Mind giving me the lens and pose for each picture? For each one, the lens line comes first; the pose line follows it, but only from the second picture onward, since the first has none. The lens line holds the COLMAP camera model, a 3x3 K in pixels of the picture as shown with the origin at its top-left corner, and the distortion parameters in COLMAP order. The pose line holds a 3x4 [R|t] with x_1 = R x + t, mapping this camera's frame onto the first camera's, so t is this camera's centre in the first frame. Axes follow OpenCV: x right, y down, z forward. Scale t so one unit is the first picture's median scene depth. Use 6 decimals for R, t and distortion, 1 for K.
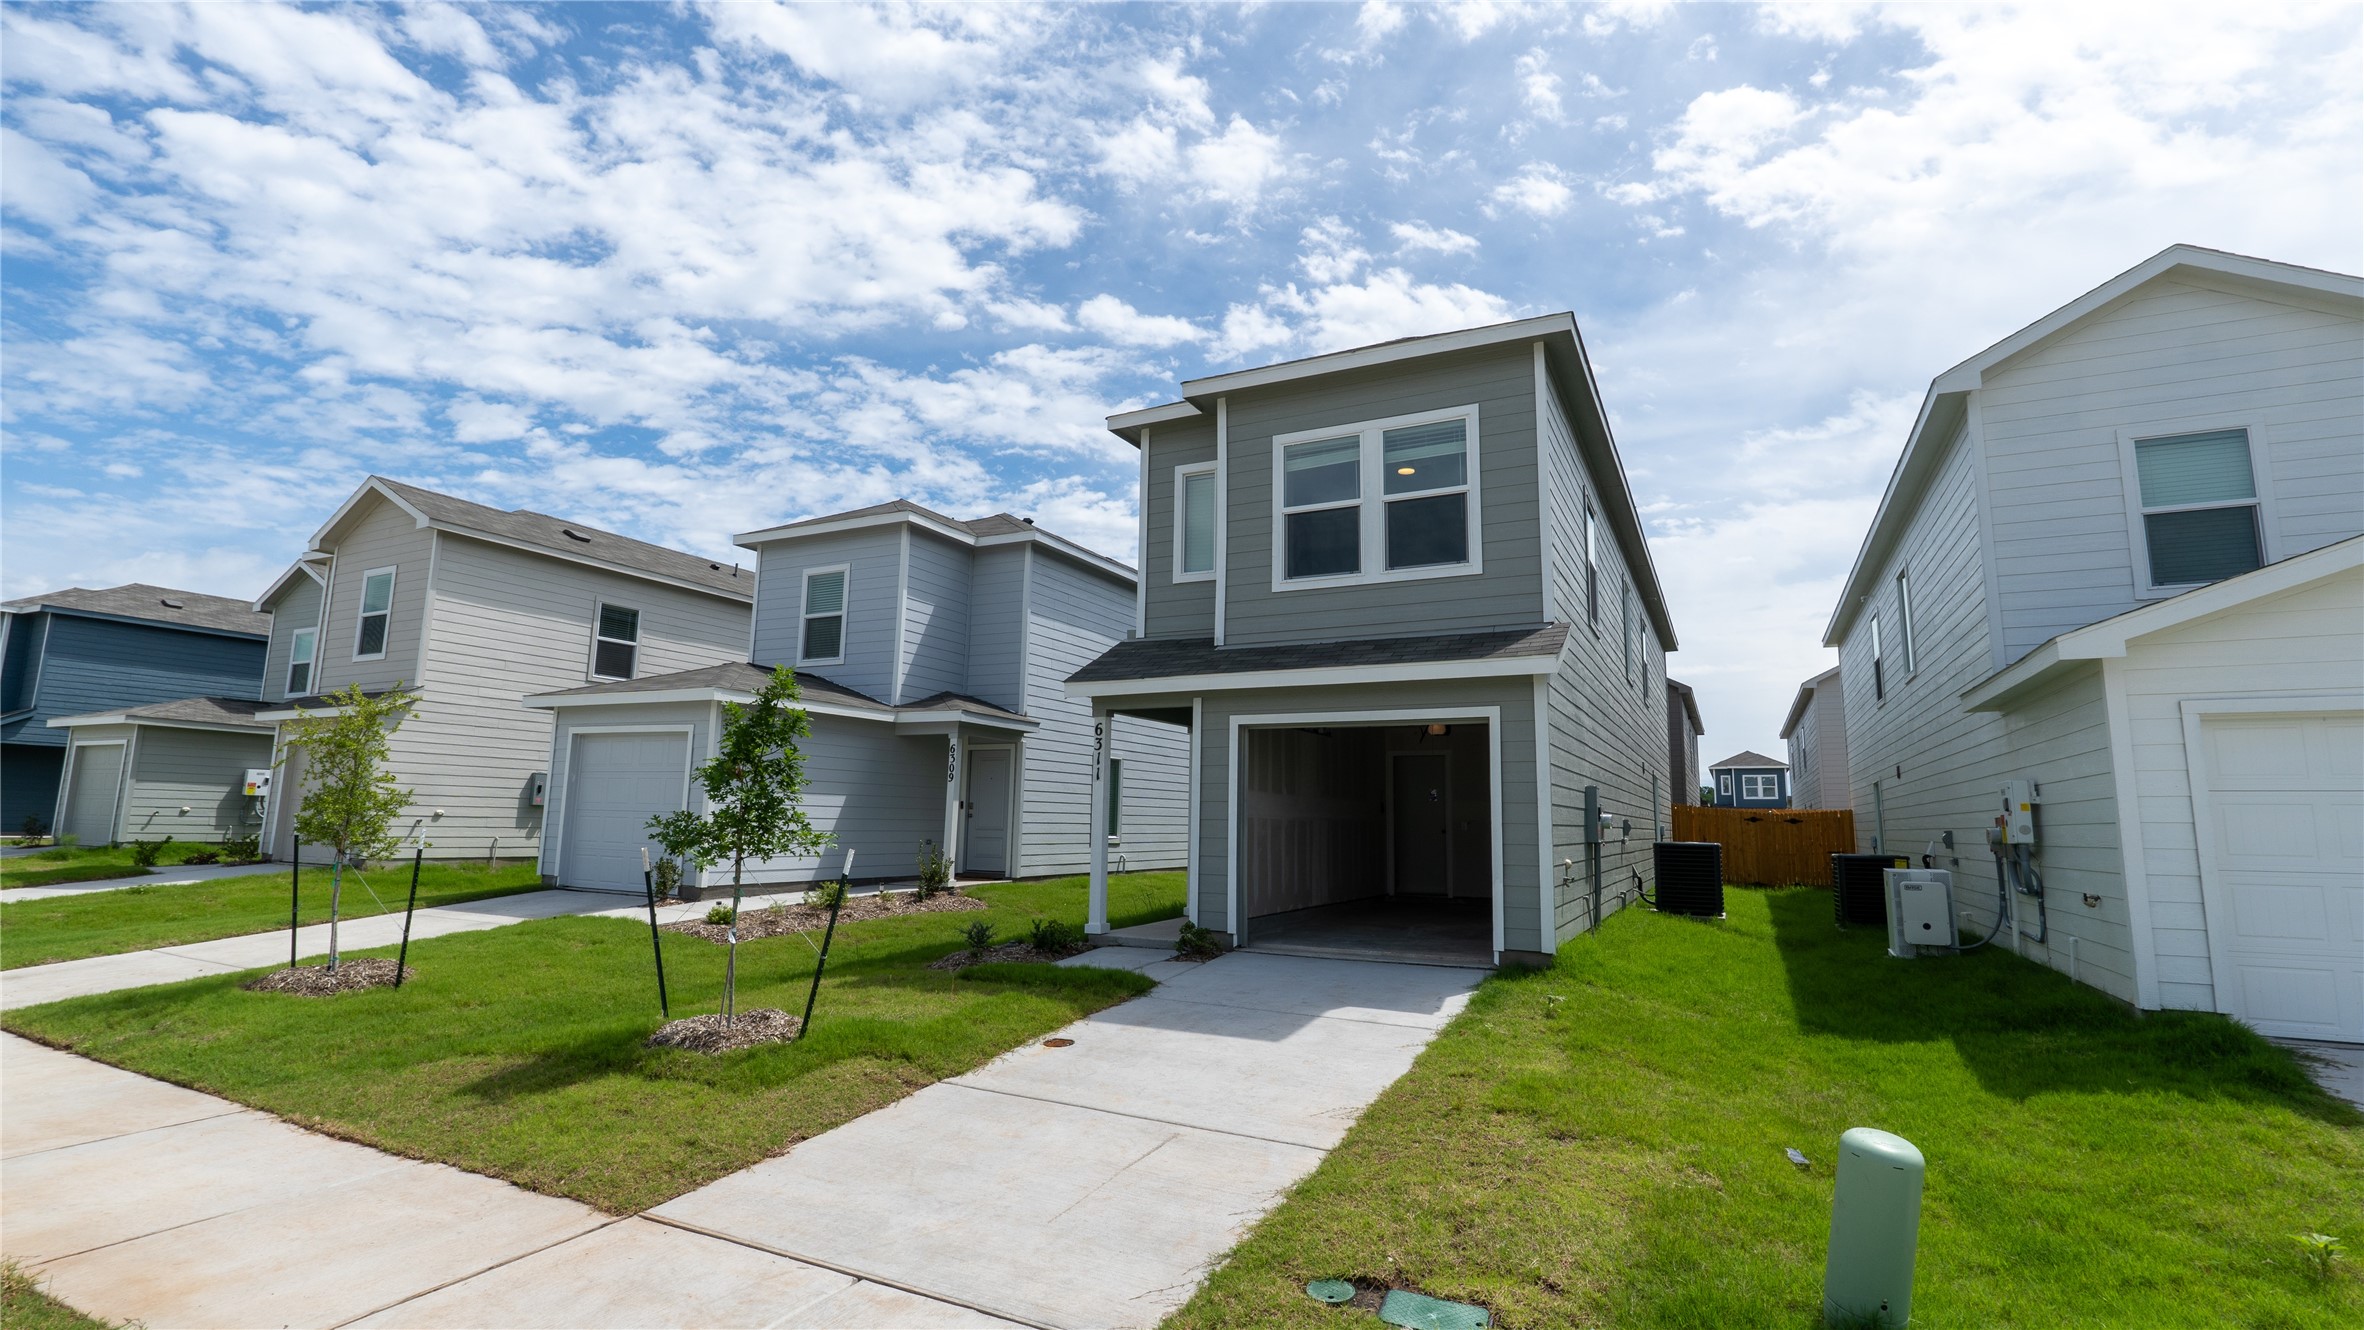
lens RADIAL K [[1073.7, 0, 1179.7], [0, 1073.7, 660.5], [0, 0, 1]] dist [-0.009598, 0.001493]
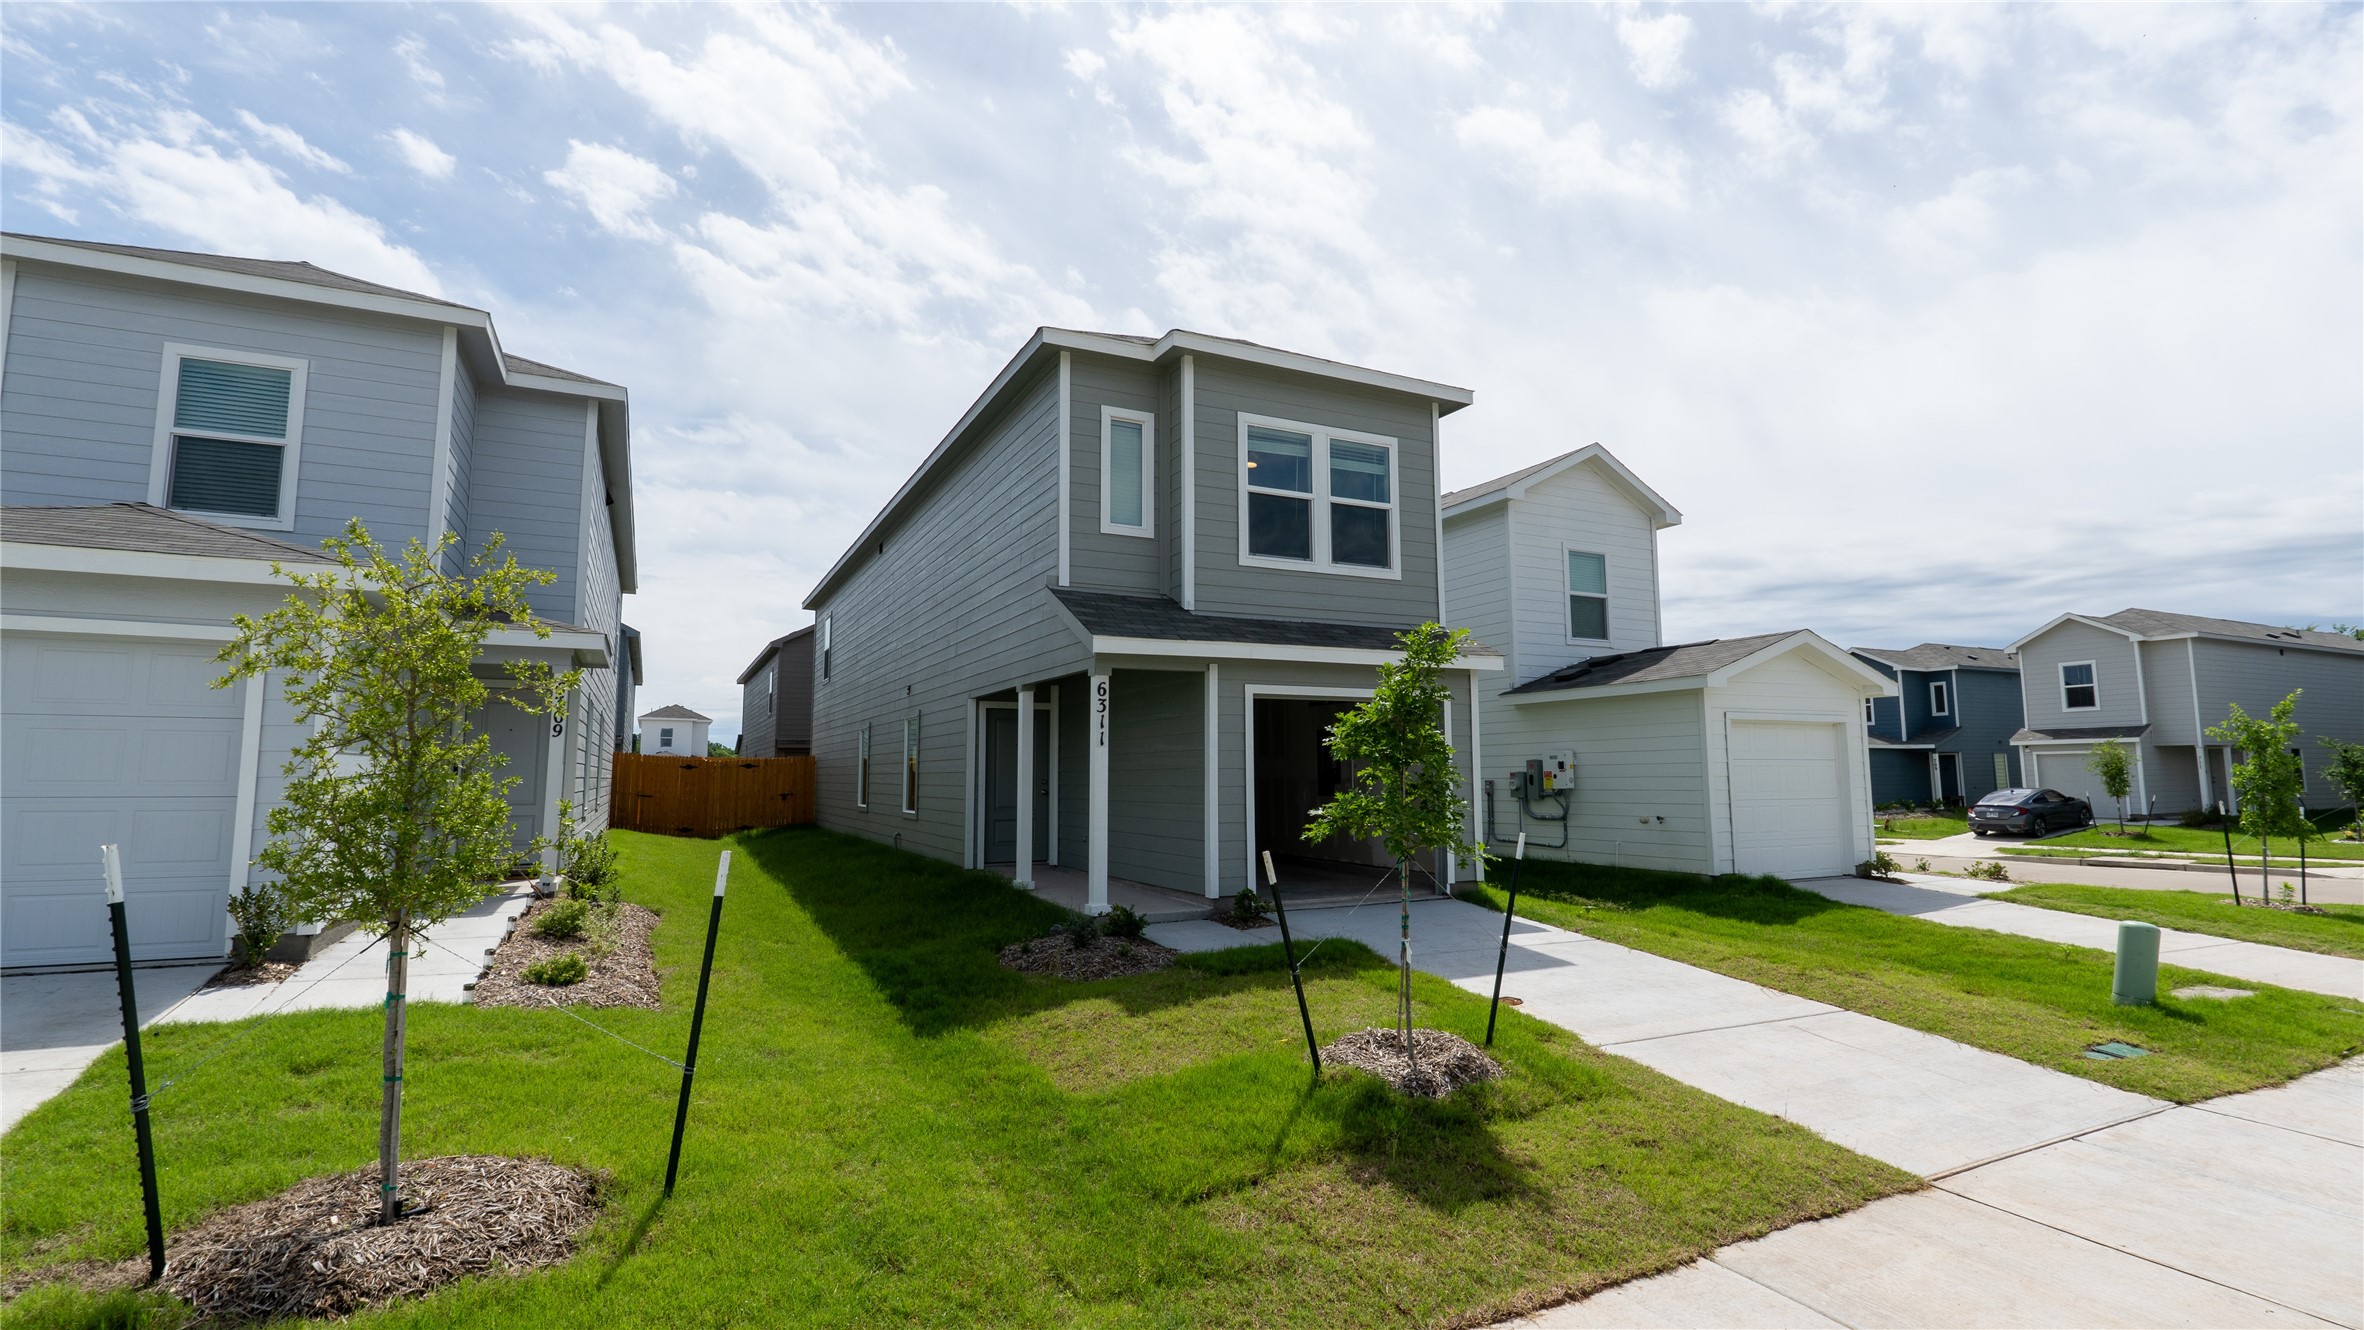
lens RADIAL K [[1073.7, 0, 1180.9], [0, 1073.7, 662.8], [0, 0, 1]] dist [-0.009598, 0.001493]
pose [[0.594037, 0.064704, 0.801831, -0.795454], [-0.105987, 0.994366, -0.001721, 0.038686], [-0.797425, -0.083961, 0.597548, 0.436106]]
